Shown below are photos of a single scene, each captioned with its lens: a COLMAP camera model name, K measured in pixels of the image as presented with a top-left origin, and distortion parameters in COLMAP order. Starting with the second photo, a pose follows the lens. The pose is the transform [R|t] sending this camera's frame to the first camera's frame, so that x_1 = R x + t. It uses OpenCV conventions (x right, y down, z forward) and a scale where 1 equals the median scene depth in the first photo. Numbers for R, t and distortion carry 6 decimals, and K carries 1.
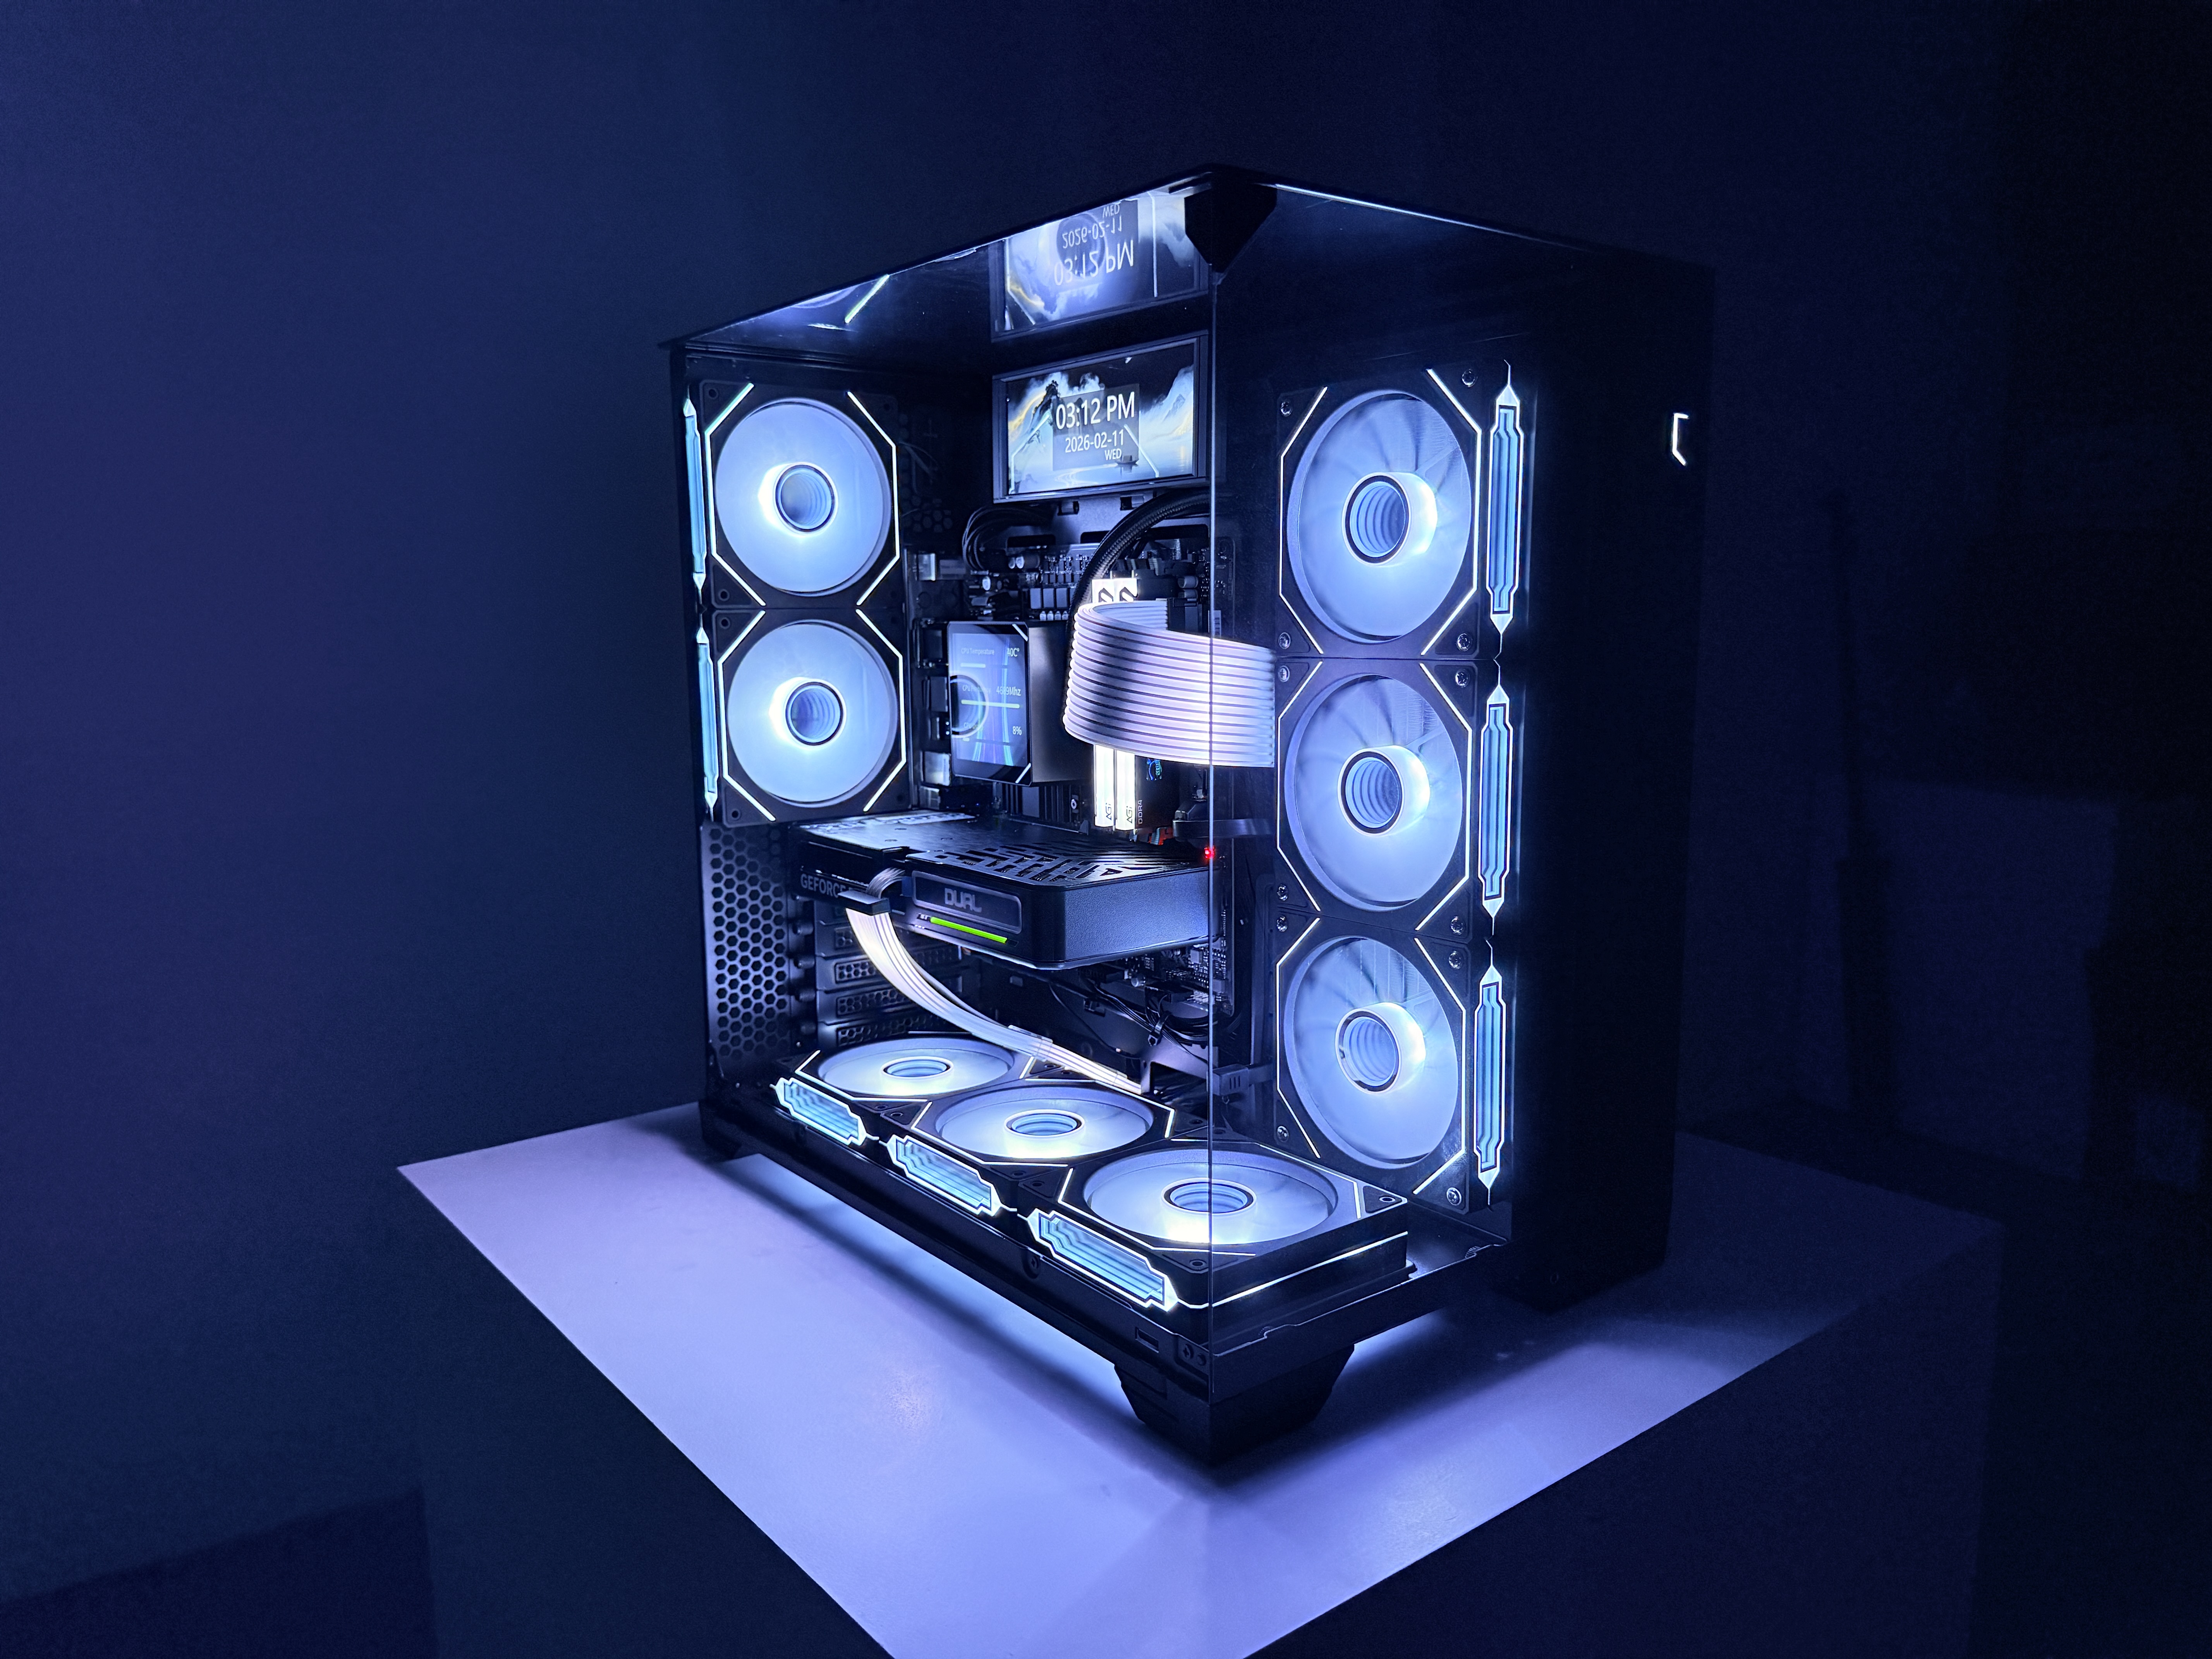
lens RADIAL K [[1527.3, 0, 1106.0], [0, 1527.3, 829.5], [0, 0, 1]] dist [0.066310, -0.001031]
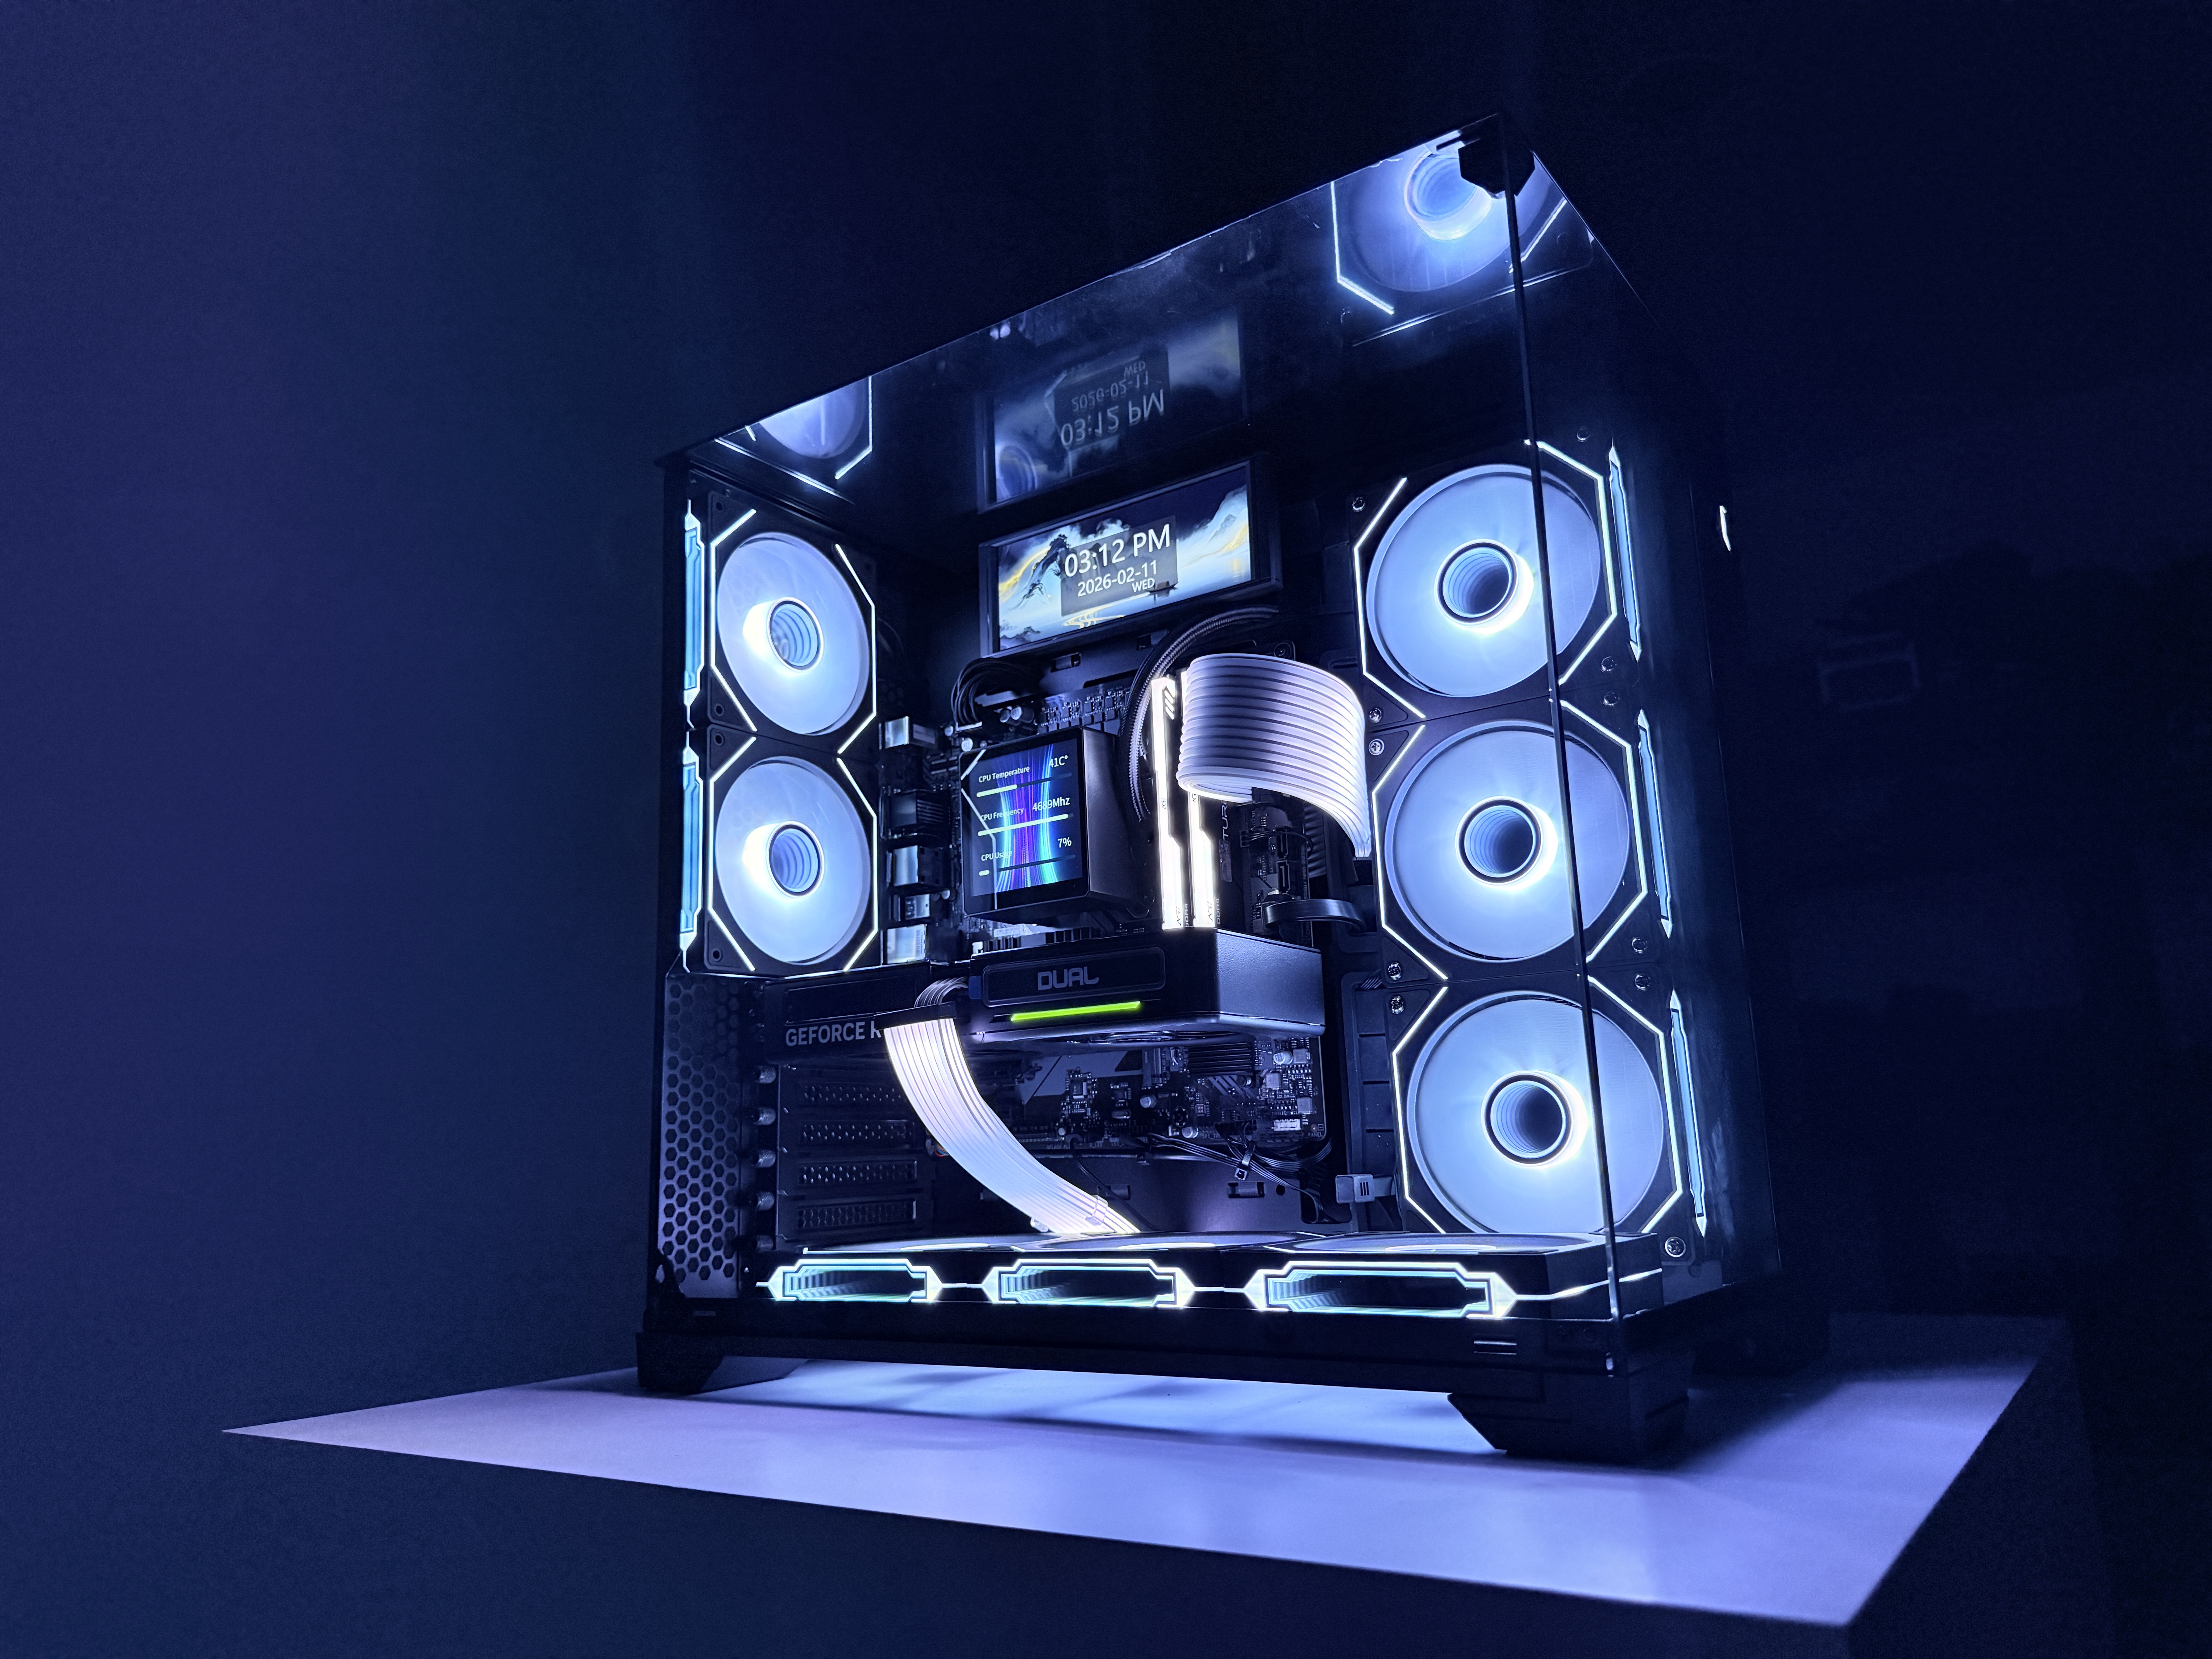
lens RADIAL K [[1554.9, 0, 1095.7], [0, 1554.9, 846.8], [0, 0, 1]] dist [0.084606, 0.000220]
pose [[0.956955, 0.032626, 0.288395, -0.307000], [0.069449, 0.939054, -0.336681, 0.252559], [-0.281803, 0.342217, 0.896367, 0.146136]]
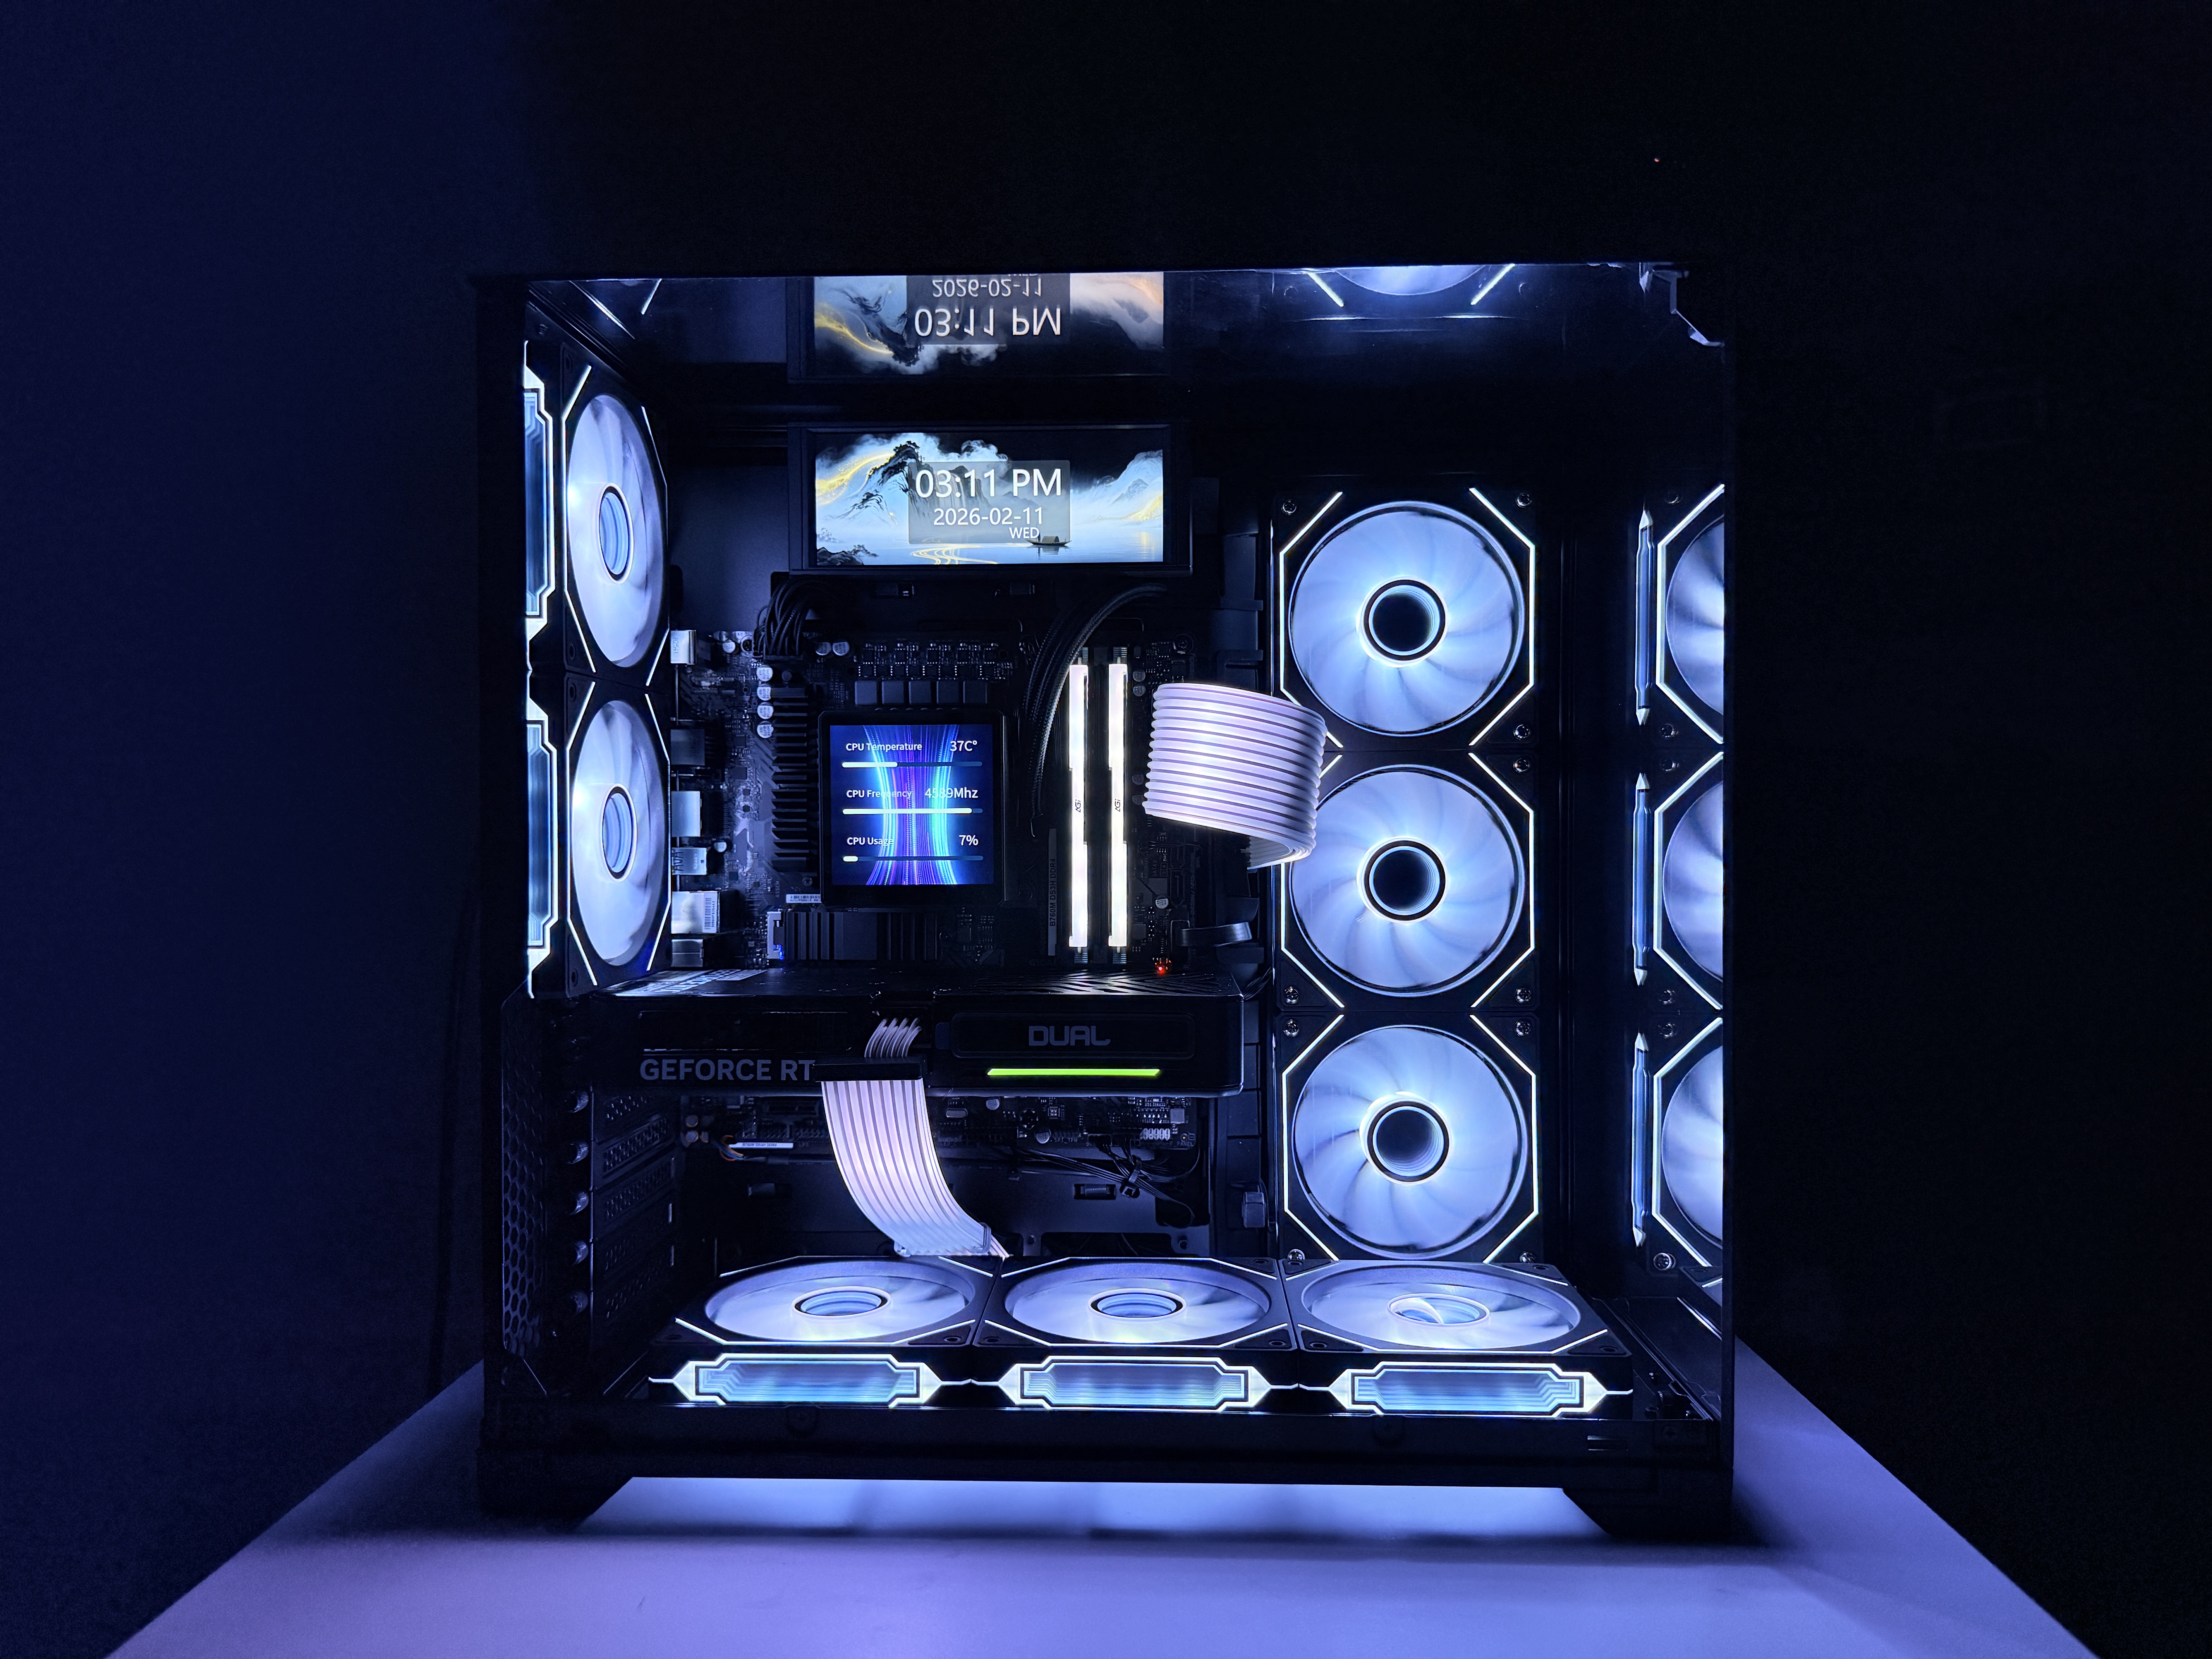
lens RADIAL K [[1554.9, 0, 1095.7], [0, 1554.9, 846.8], [0, 0, 1]] dist [0.084606, 0.000220]
pose [[0.651784, -0.002276, 0.758401, -0.639525], [0.110314, 0.989645, -0.091835, 0.022744], [-0.750339, 0.143519, 0.645286, 0.399974]]
